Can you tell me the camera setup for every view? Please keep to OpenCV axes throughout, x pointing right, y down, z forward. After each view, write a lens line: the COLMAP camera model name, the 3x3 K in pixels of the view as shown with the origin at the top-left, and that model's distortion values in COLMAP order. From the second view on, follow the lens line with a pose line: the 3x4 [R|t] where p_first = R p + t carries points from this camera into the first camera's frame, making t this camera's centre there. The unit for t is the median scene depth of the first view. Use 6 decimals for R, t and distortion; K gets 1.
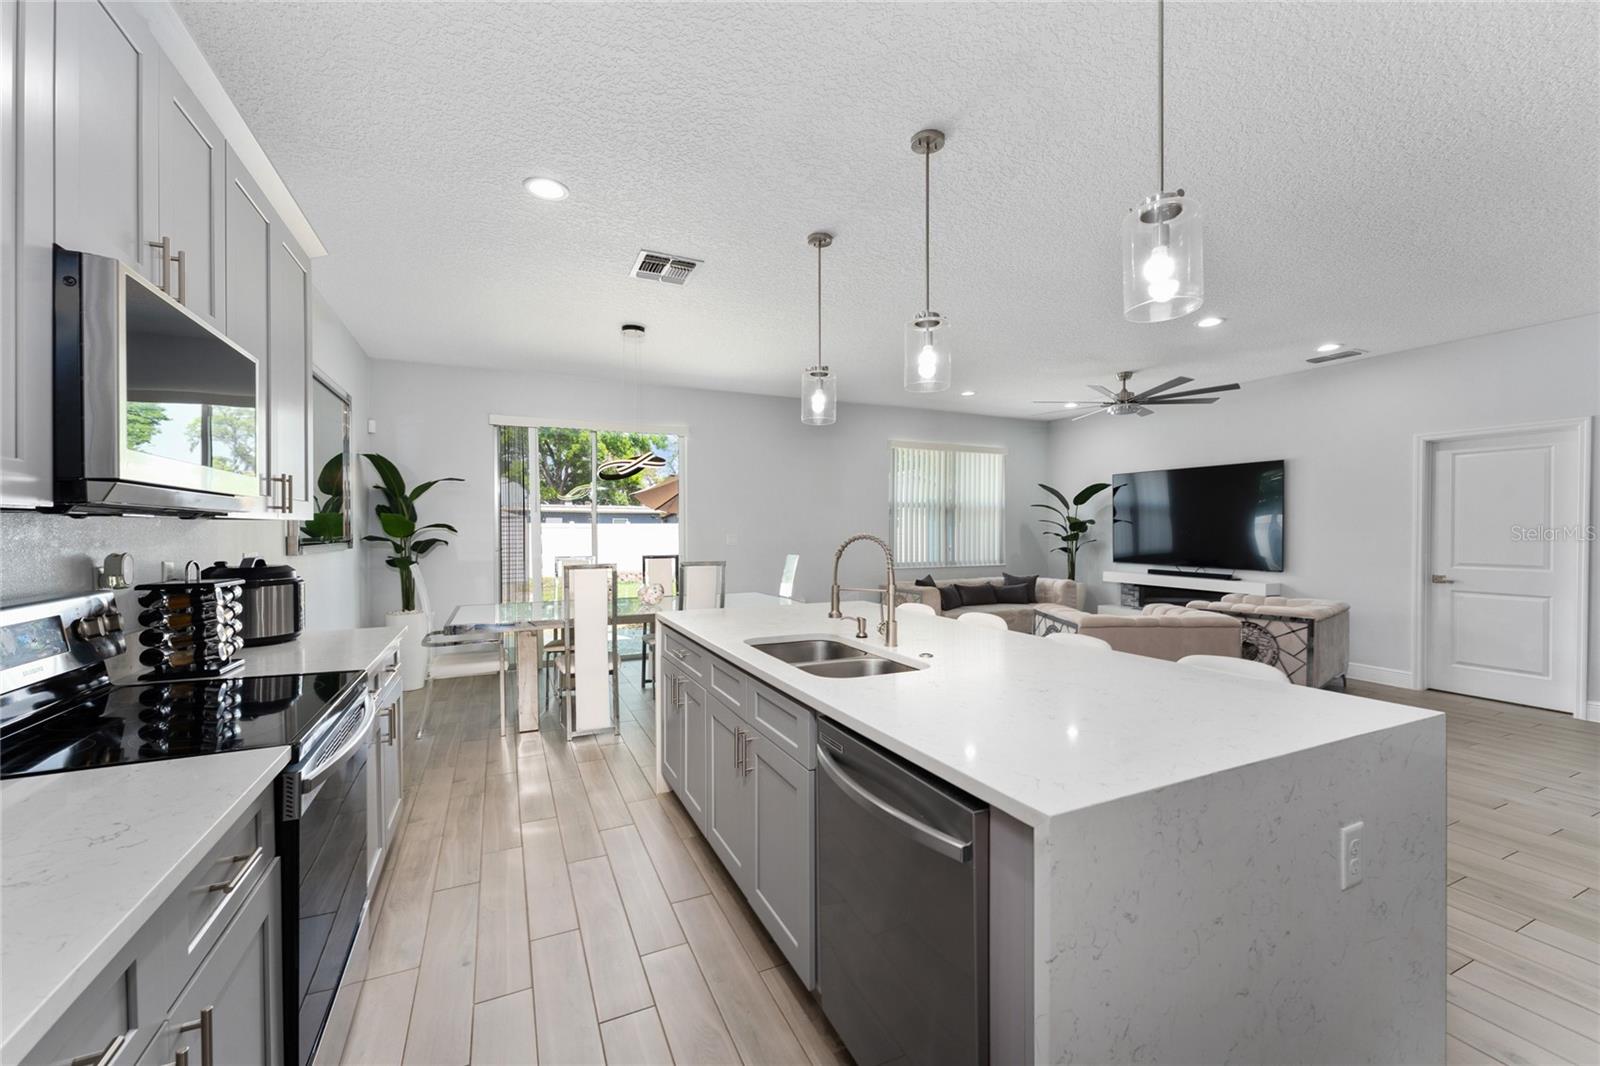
lens RADIAL K [[636.5, 0, 799.2], [0, 636.5, 528.1], [0, 0, 1]] dist [0.001422, 0.000060]
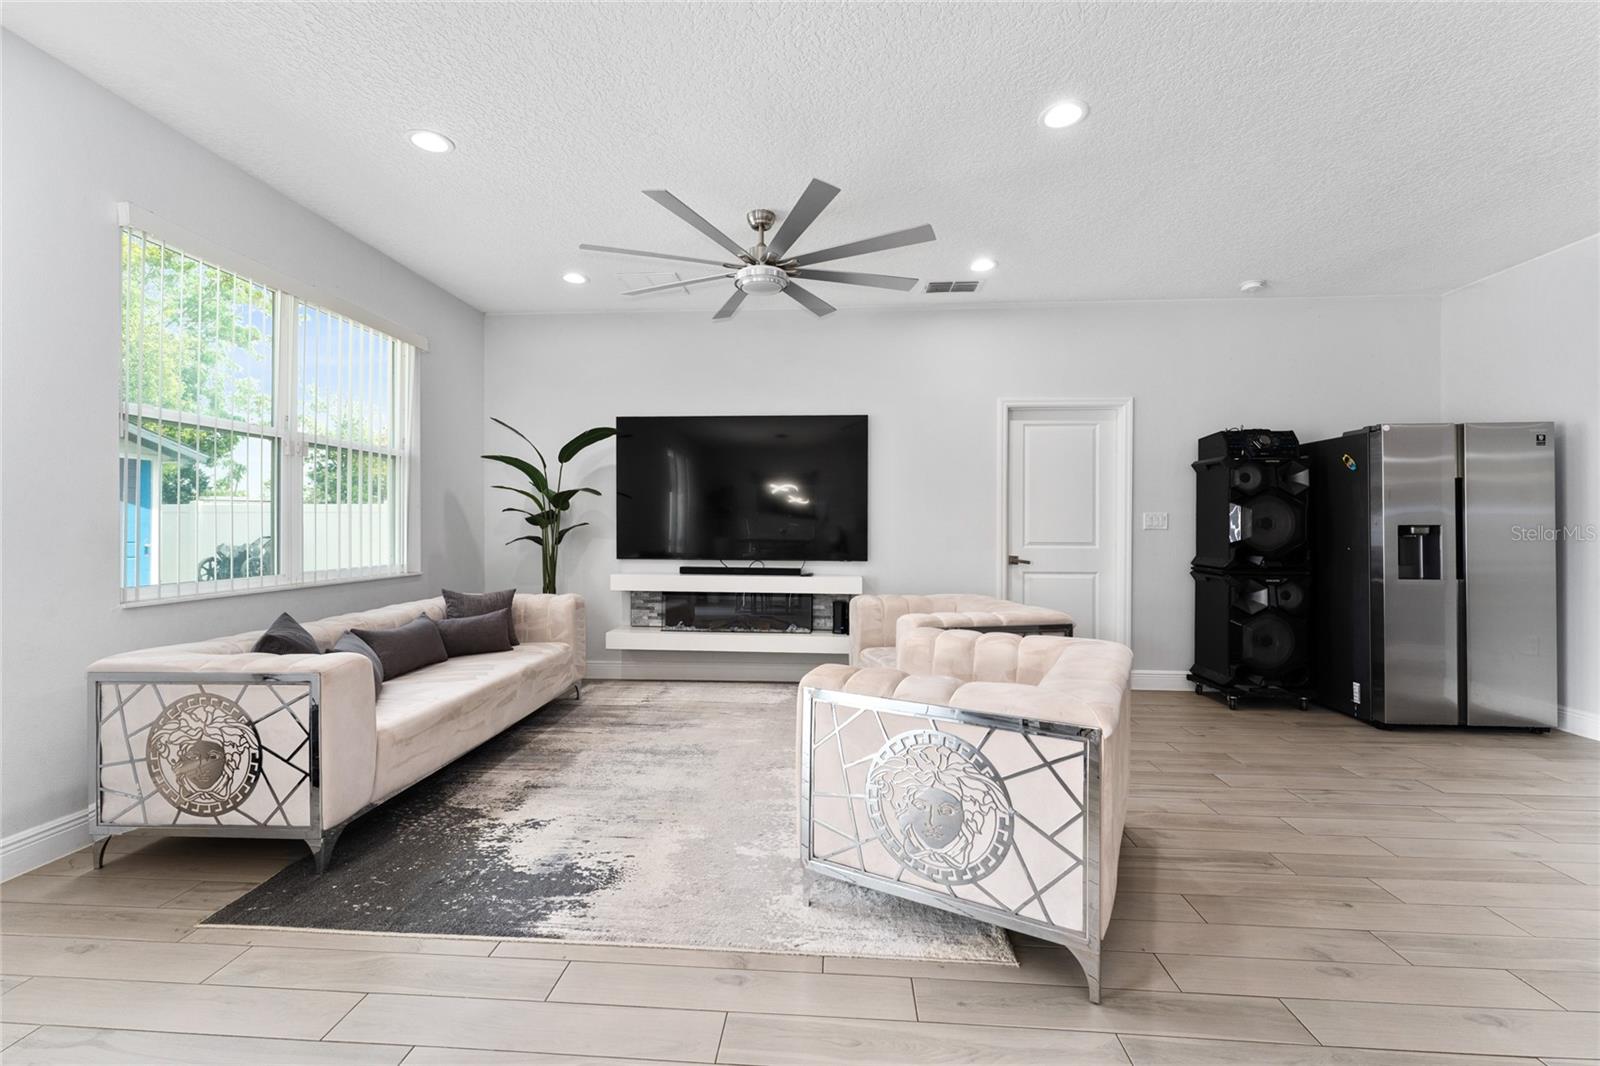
lens RADIAL K [[636.5, 0, 799.2], [0, 636.5, 528.1], [0, 0, 1]] dist [0.001422, 0.000060]
pose [[0.476099, 0.009024, 0.879345, 0.036562], [-0.005167, 0.999959, -0.007464, 0.028269], [-0.879377, -0.000990, 0.476126, 0.562479]]
